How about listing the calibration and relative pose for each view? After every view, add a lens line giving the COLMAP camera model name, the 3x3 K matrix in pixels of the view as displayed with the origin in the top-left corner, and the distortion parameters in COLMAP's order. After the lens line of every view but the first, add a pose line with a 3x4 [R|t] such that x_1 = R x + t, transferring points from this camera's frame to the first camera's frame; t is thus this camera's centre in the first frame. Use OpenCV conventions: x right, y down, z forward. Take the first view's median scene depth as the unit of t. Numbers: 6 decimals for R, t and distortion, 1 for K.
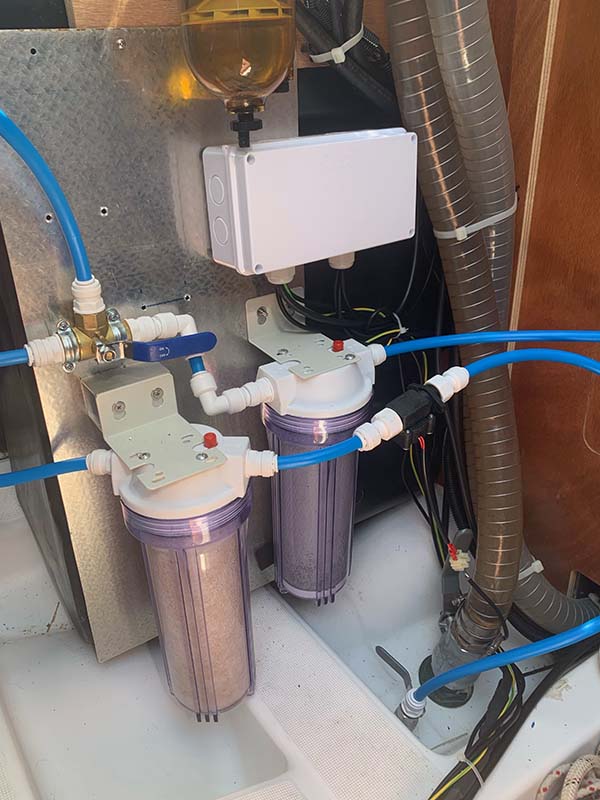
lens RADIAL K [[699.3, 0, 300.0], [0, 699.3, 400.0], [0, 0, 1]] dist [0.005181, 0.008597]
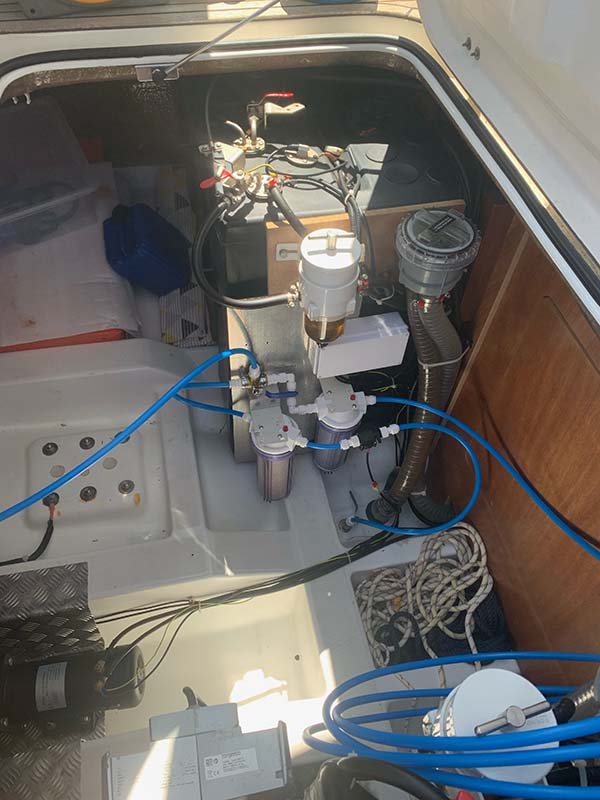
lens RADIAL K [[618.1, 0, 300.0], [0, 618.1, 400.0], [0, 0, 1]] dist [0.000815, -0.002601]
pose [[0.922679, 0.348756, -0.164416, 0.248801], [-0.249065, 0.864632, 0.436324, -0.987032], [0.294330, -0.361637, 0.884641, -0.947419]]
